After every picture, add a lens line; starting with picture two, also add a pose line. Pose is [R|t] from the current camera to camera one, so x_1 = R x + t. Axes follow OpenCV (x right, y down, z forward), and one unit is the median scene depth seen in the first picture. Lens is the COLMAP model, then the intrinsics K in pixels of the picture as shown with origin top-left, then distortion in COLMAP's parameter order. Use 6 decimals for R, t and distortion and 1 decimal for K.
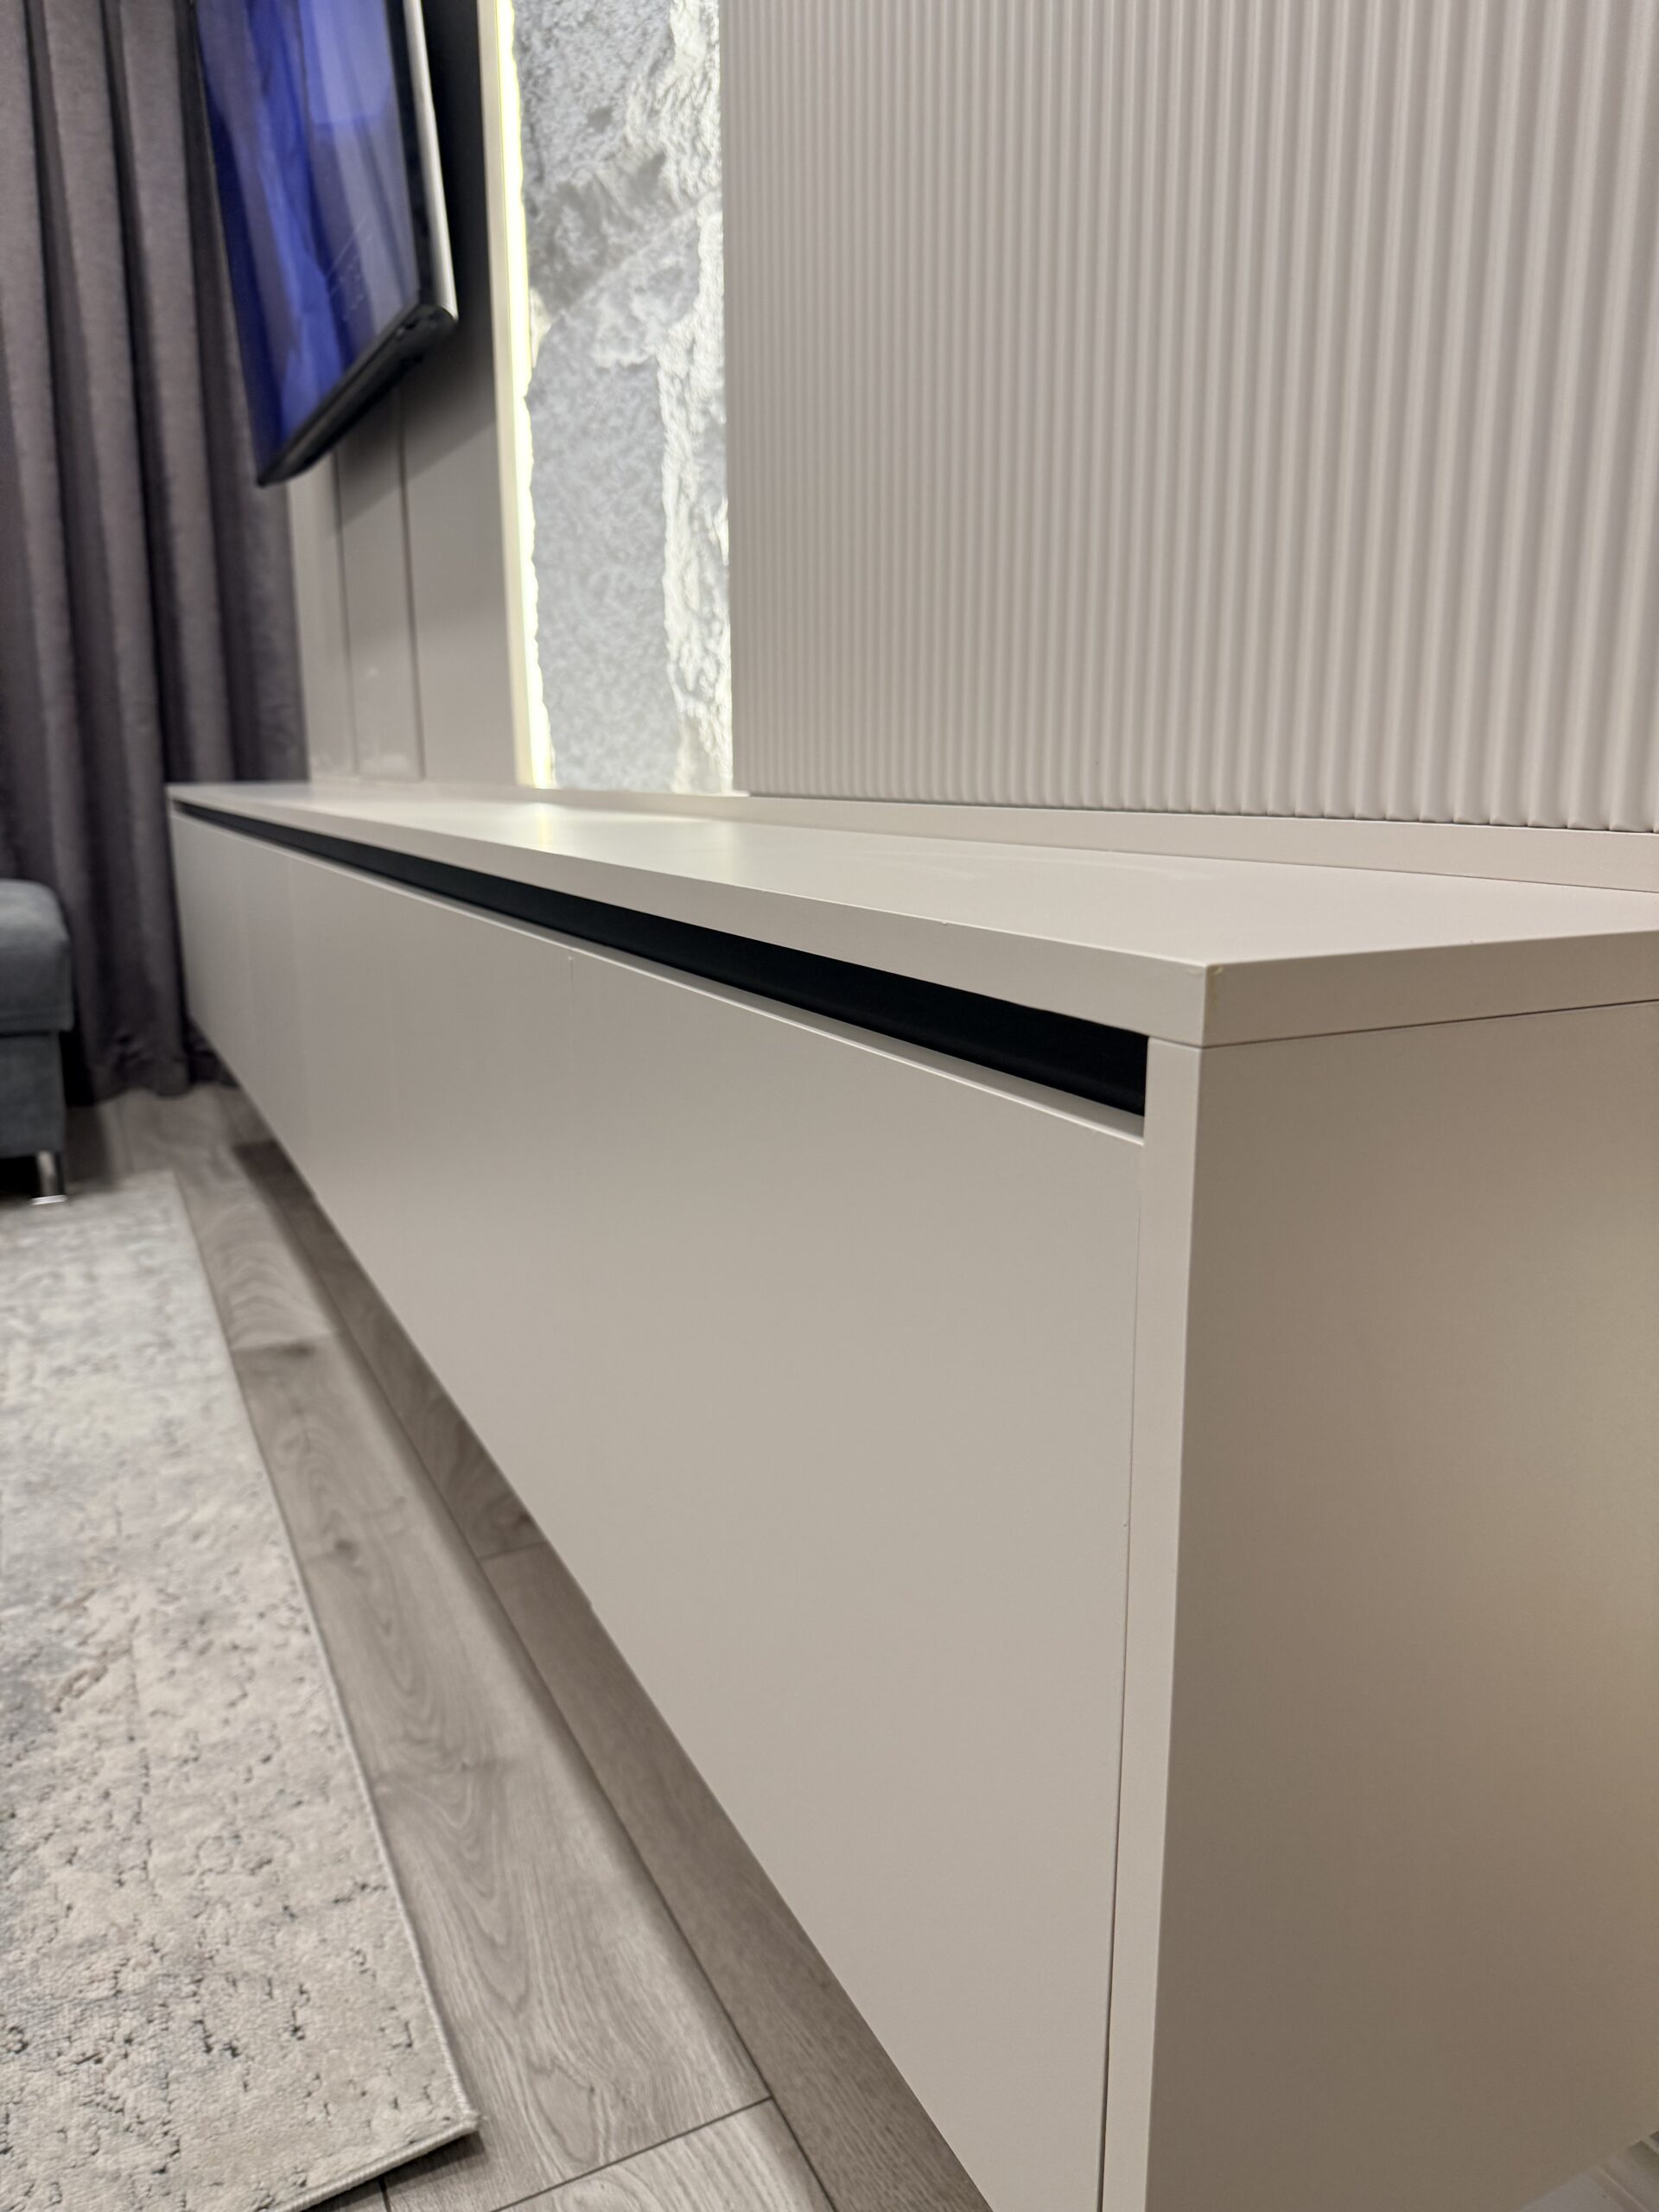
lens RADIAL K [[1579.3, 0, 829.5], [0, 1579.3, 1106.0], [0, 0, 1]] dist [-0.009825, 0.001026]
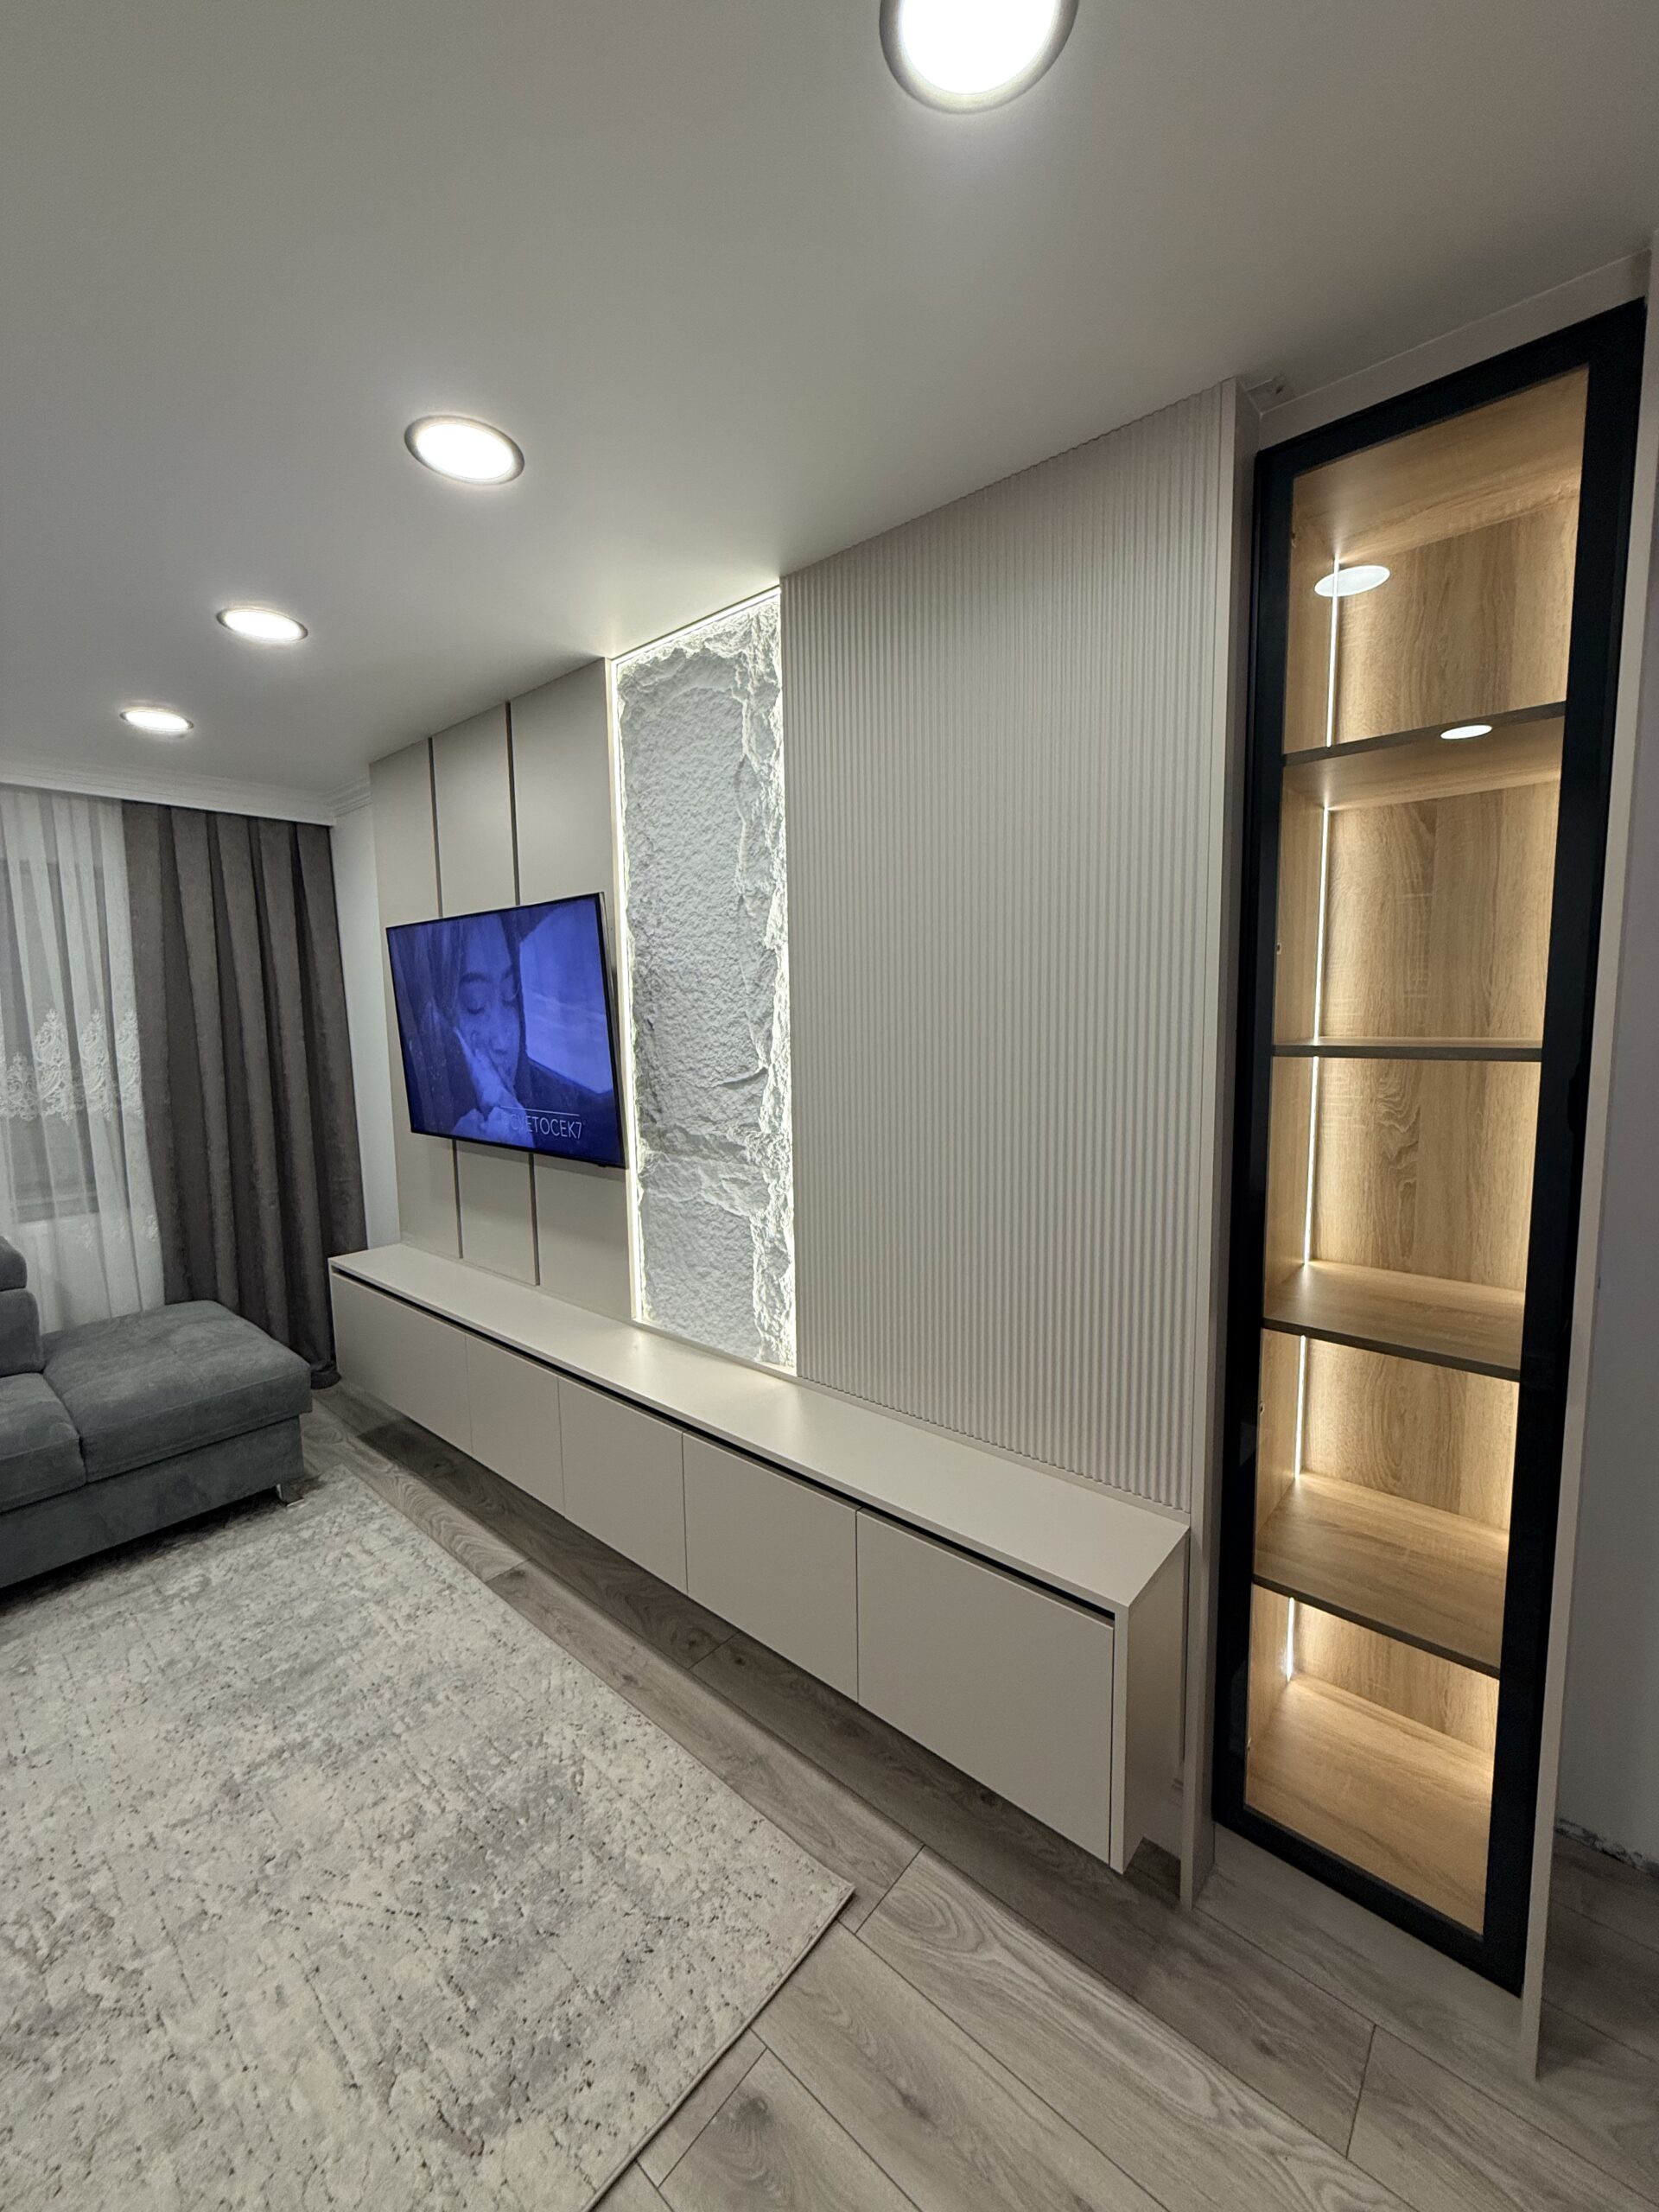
lens RADIAL K [[866.9, 0, 829.5], [0, 866.9, 1106.0], [0, 0, 1]] dist [-0.000364, -0.000020]
pose [[0.923093, -0.050468, 0.381250, -0.528211], [0.097786, 0.989571, -0.105767, -0.461311], [-0.371936, 0.134914, 0.918402, -0.507705]]
